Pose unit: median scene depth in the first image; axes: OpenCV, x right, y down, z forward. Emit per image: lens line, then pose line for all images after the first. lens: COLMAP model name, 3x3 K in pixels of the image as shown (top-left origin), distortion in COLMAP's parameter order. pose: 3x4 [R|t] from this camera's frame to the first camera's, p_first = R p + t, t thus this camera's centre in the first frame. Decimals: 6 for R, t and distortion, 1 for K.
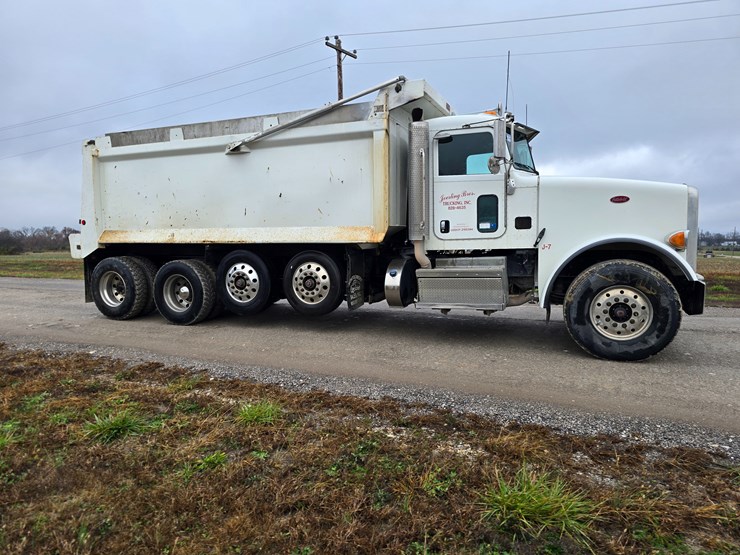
lens RADIAL K [[487.0, 0, 379.3], [0, 487.0, 271.8], [0, 0, 1]] dist [0.070409, -0.060026]
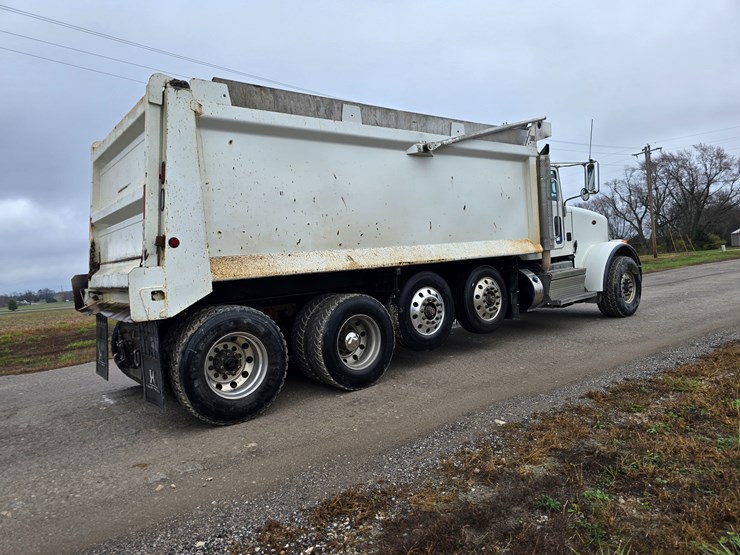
lens RADIAL K [[481.8, 0, 364.9], [0, 481.8, 279.8], [0, 0, 1]] dist [0.090564, -0.076019]
pose [[0.492985, -0.061387, 0.867869, -1.117226], [0.135209, 0.990794, -0.006722, -0.041640], [-0.859467, 0.120657, 0.496747, 0.735406]]
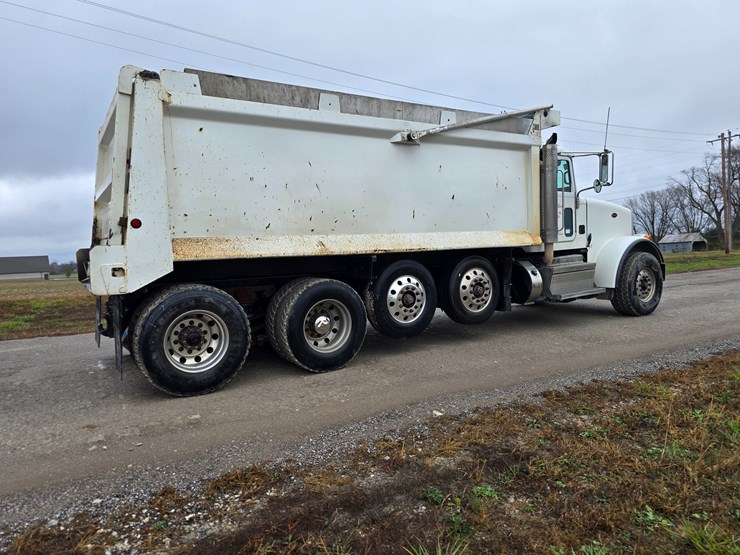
lens RADIAL K [[482.6, 0, 364.8], [0, 482.6, 267.9], [0, 0, 1]] dist [0.085082, -0.069906]
pose [[0.590338, -0.047034, 0.805785, -1.057079], [0.088979, 0.996009, -0.007051, -0.033296], [-0.802237, 0.075861, 0.592167, 0.614117]]
